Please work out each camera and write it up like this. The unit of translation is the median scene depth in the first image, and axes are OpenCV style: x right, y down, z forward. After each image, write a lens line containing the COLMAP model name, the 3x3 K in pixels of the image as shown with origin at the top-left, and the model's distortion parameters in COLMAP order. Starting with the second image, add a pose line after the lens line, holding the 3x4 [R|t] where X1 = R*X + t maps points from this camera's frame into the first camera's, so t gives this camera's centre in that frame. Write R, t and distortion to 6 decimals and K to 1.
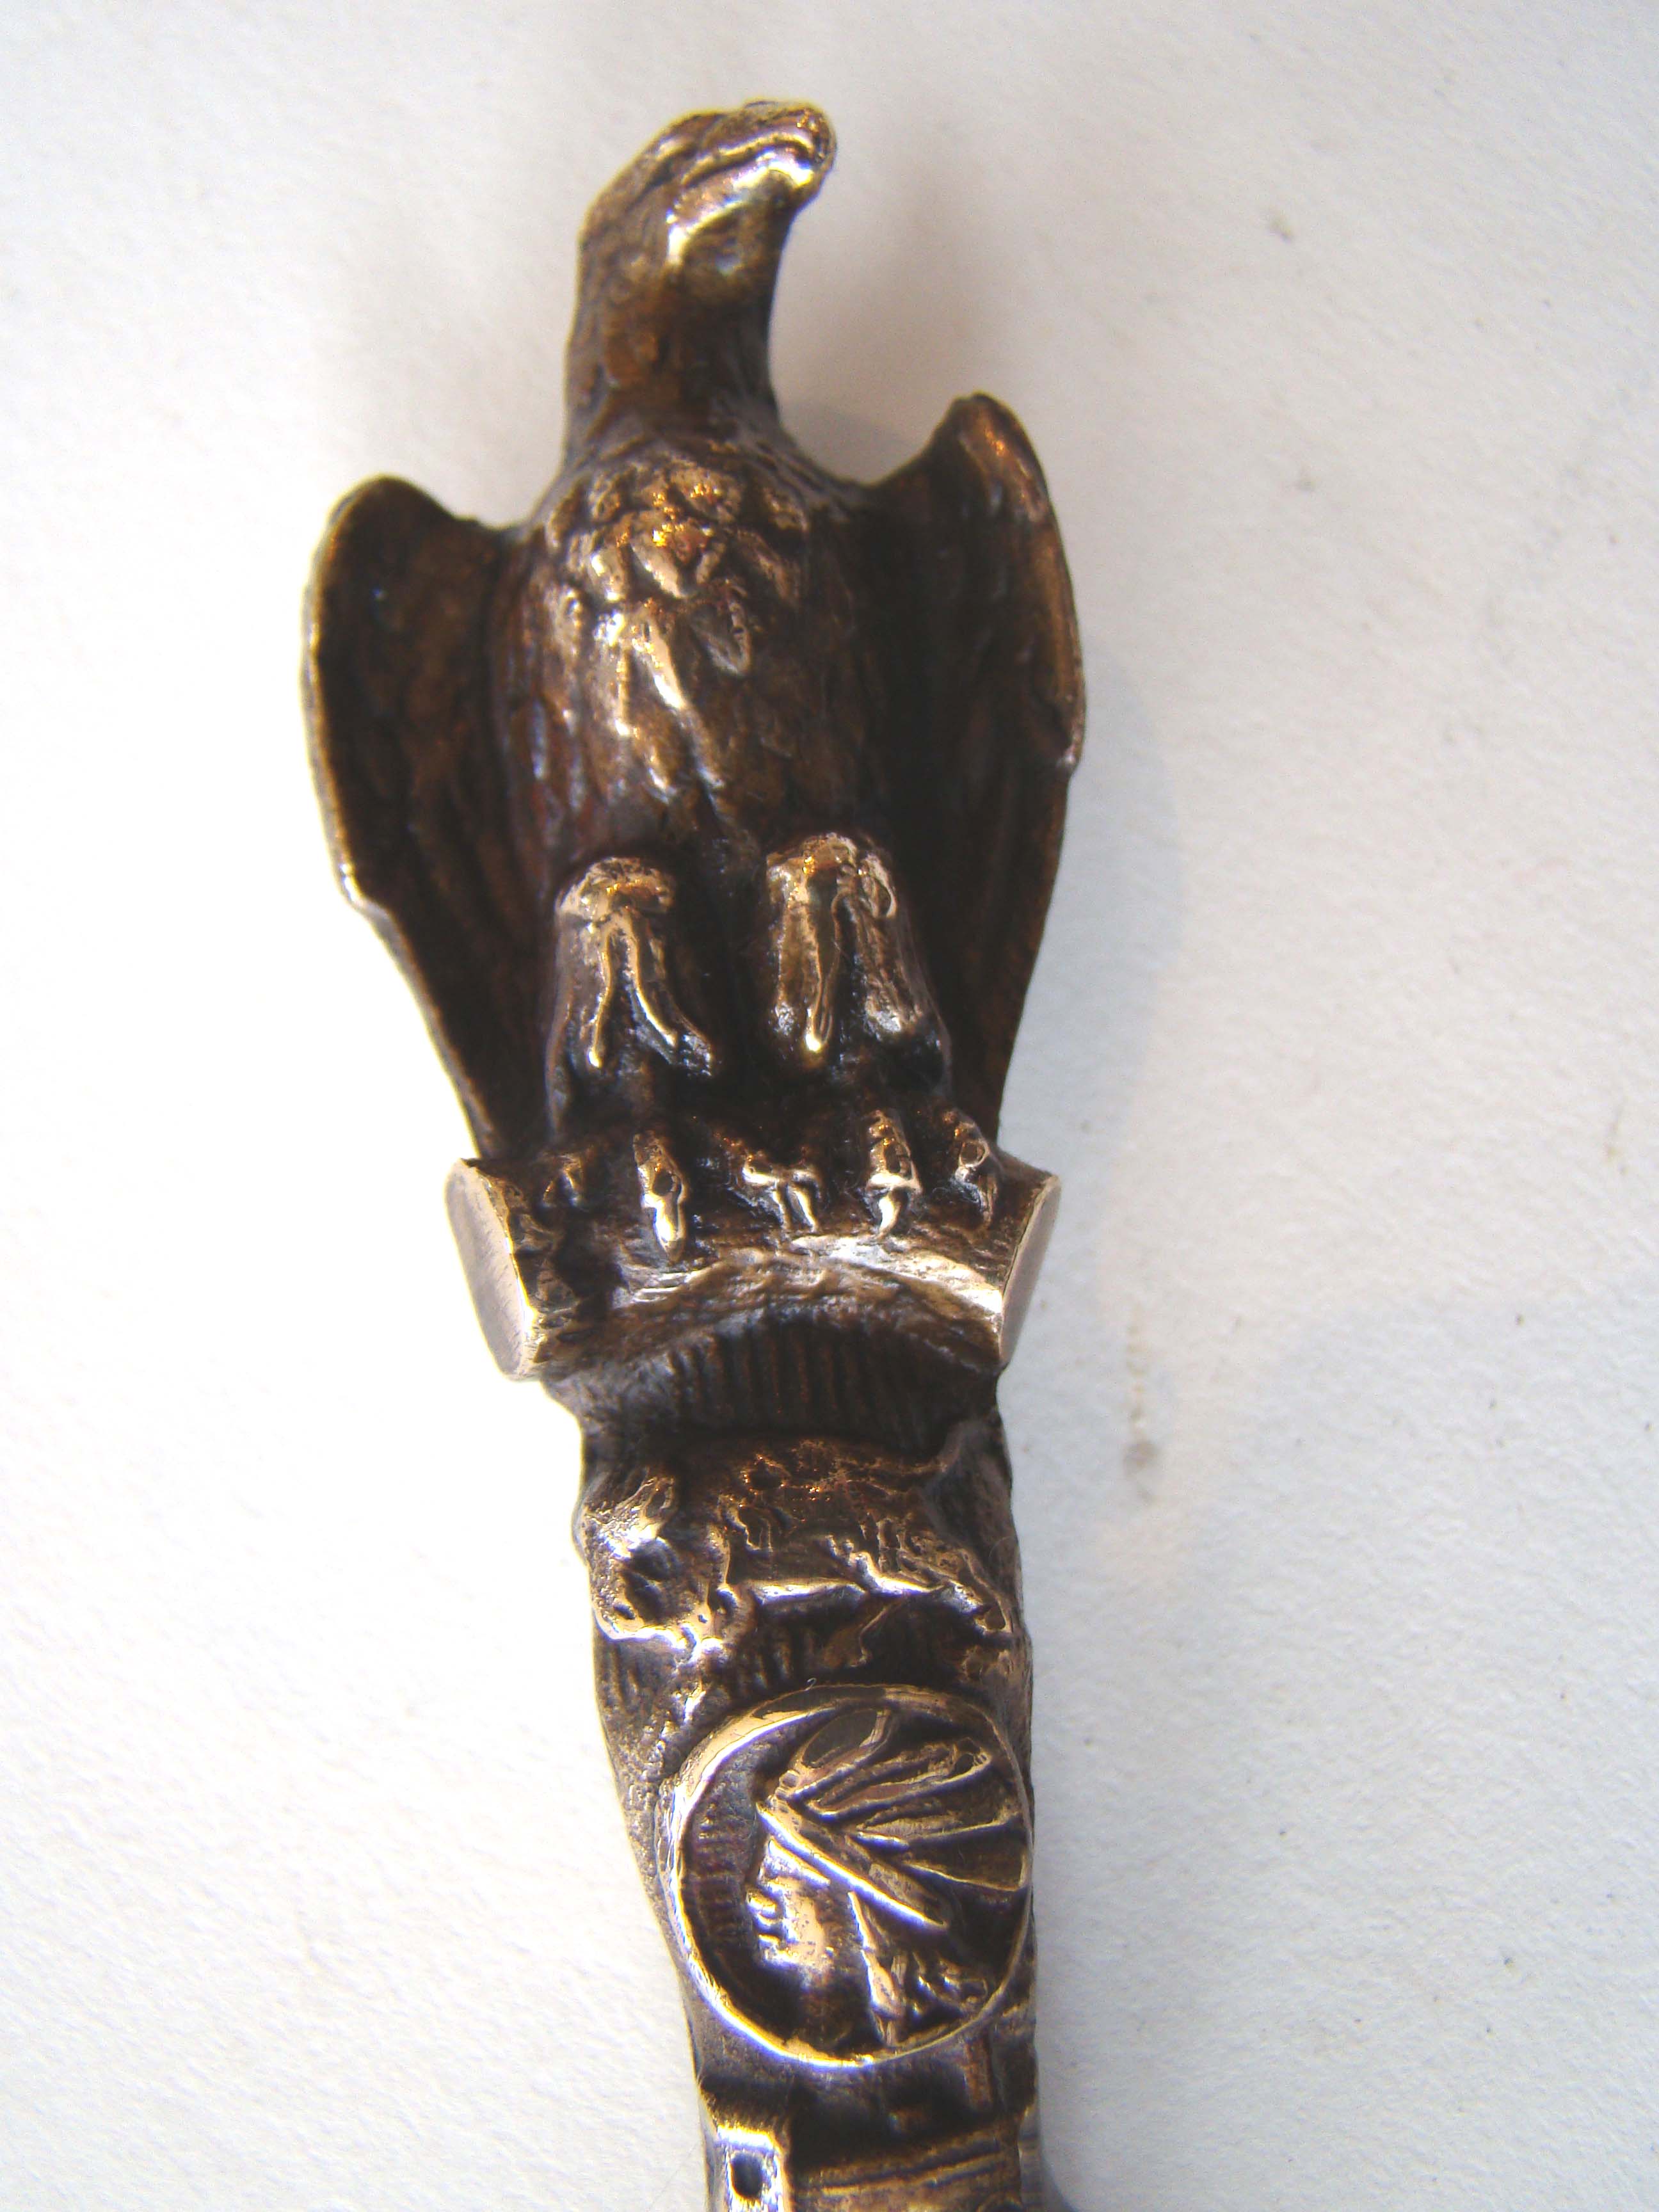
lens RADIAL K [[1901.6, 0, 829.5], [0, 1901.6, 1106.0], [0, 0, 1]] dist [-0.277411, -0.004765]
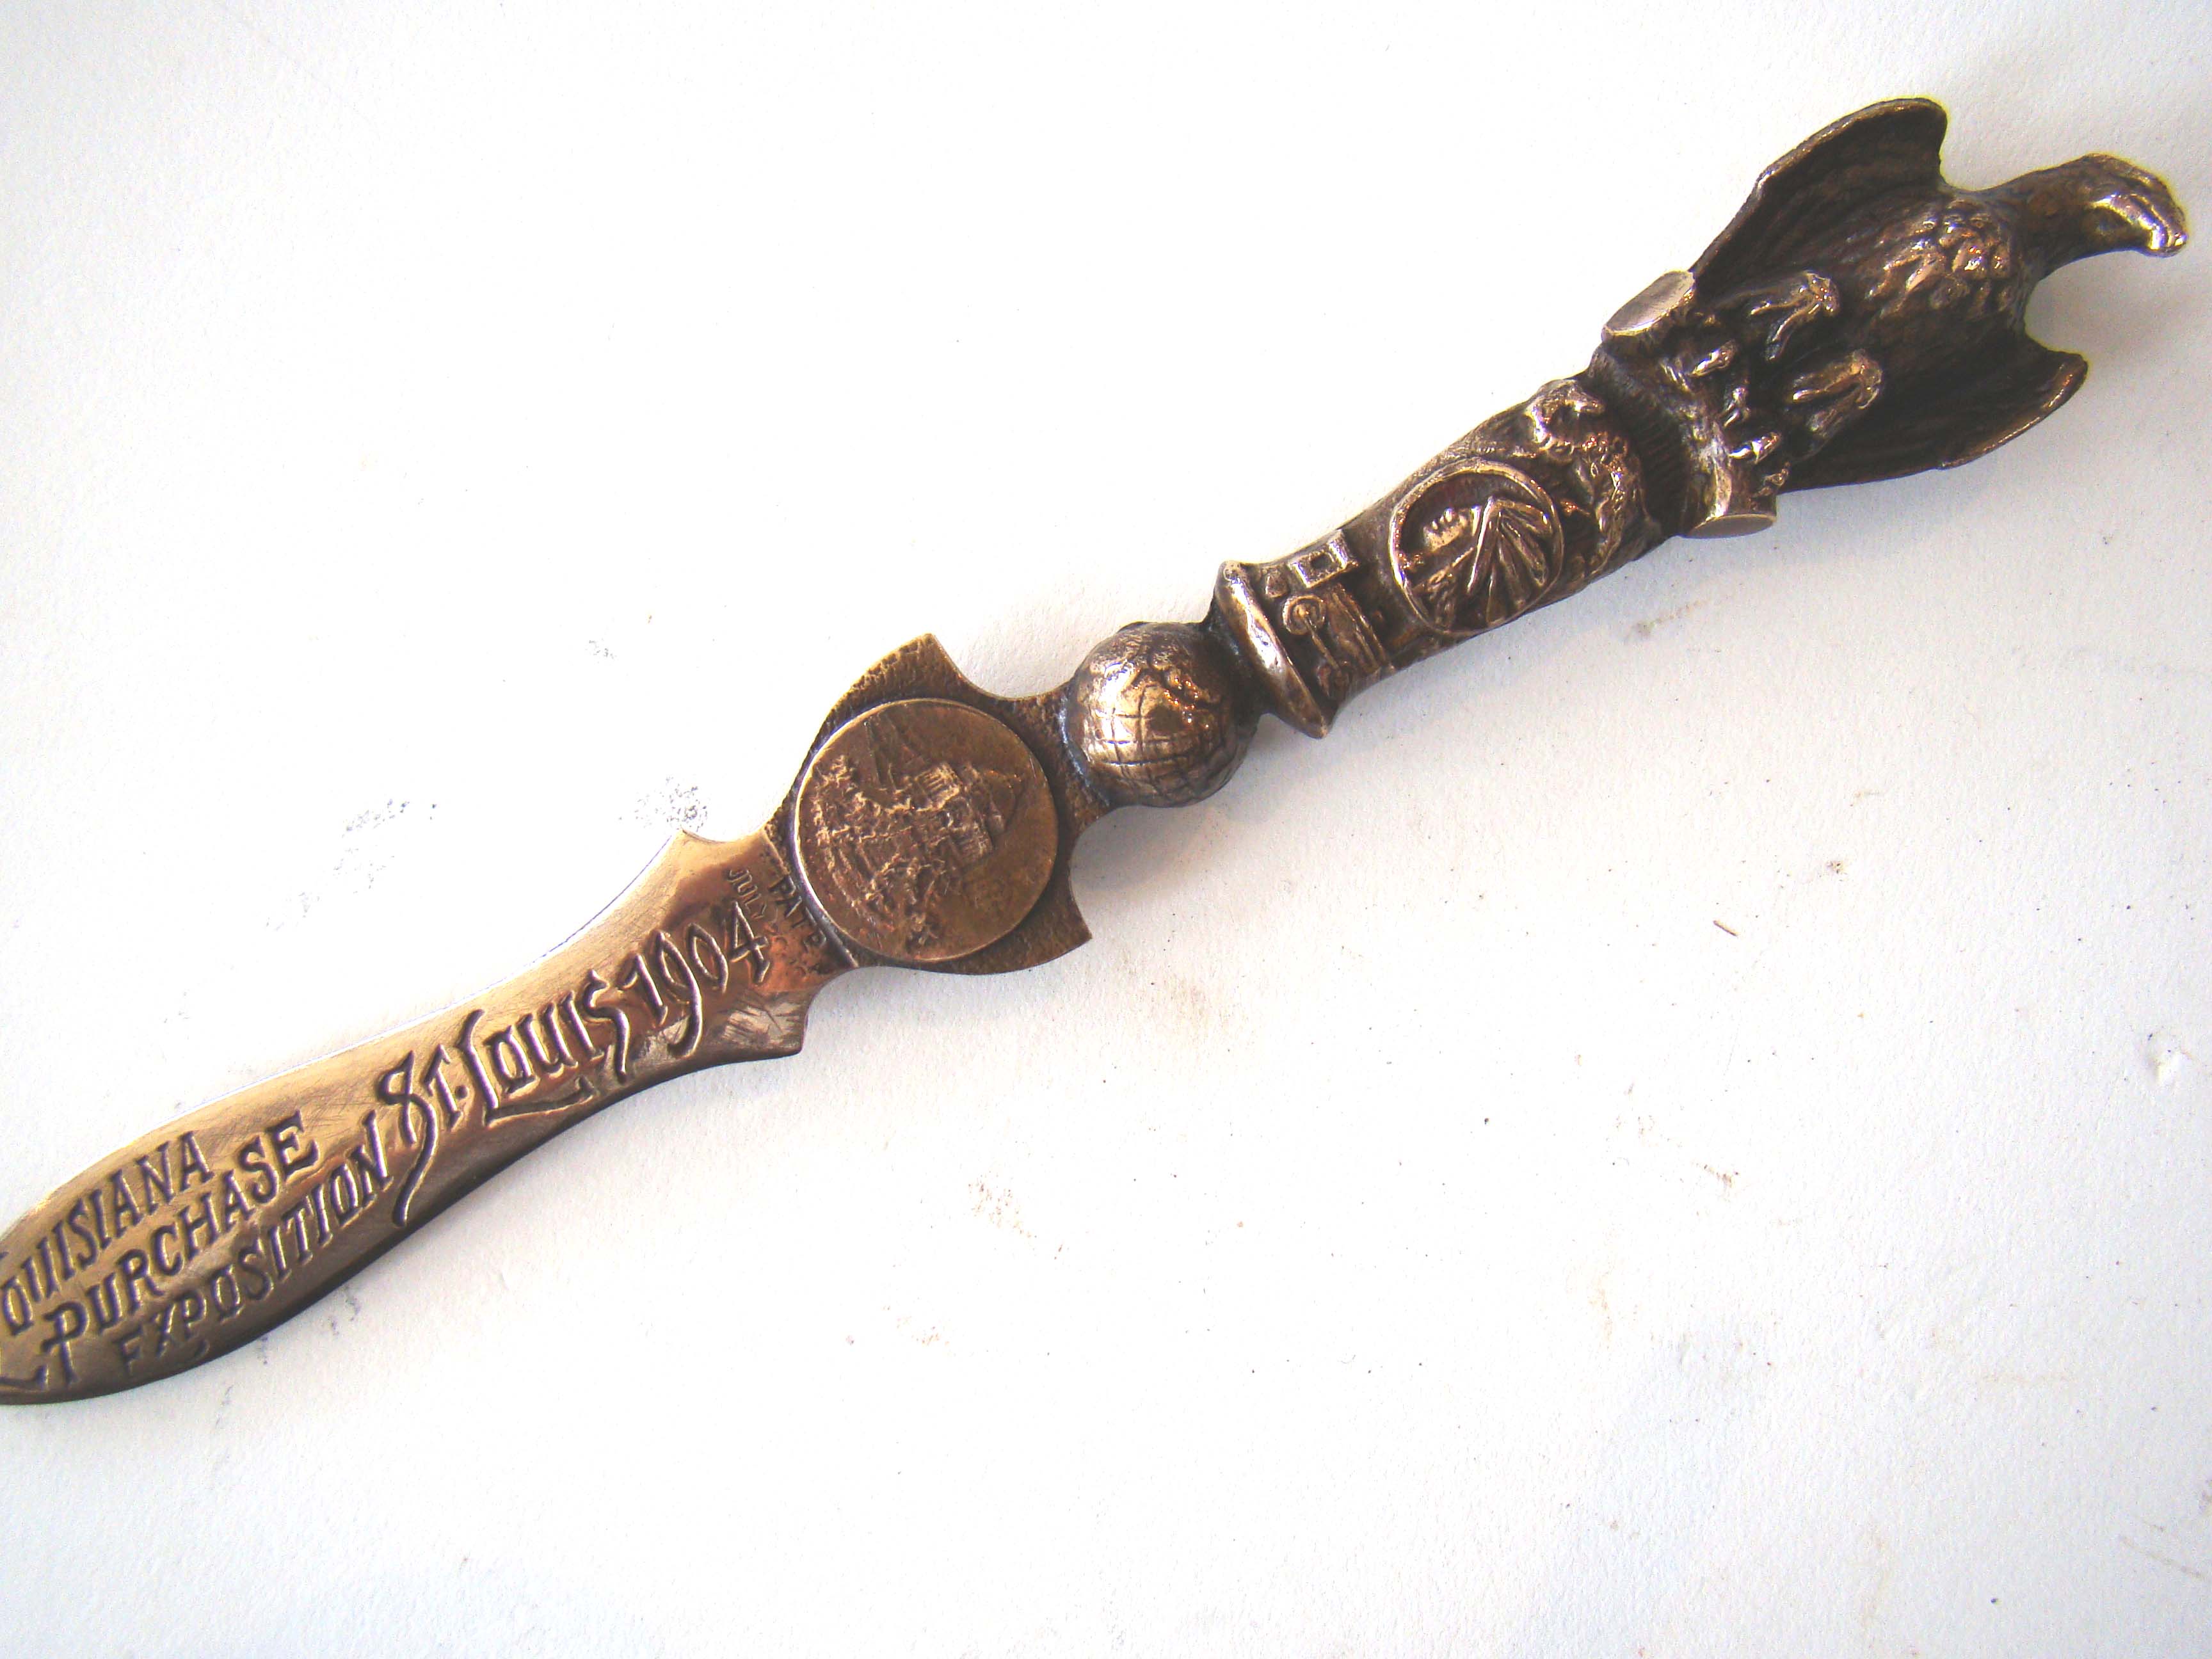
lens RADIAL K [[1840.8, 0, 1106.0], [0, 1840.8, 829.5], [0, 0, 1]] dist [-0.166614, -0.002898]
pose [[0.388219, 0.919311, 0.064444, 0.010012], [-0.911705, 0.372921, 0.172409, 0.550279], [0.134465, -0.125686, 0.982915, -1.287408]]
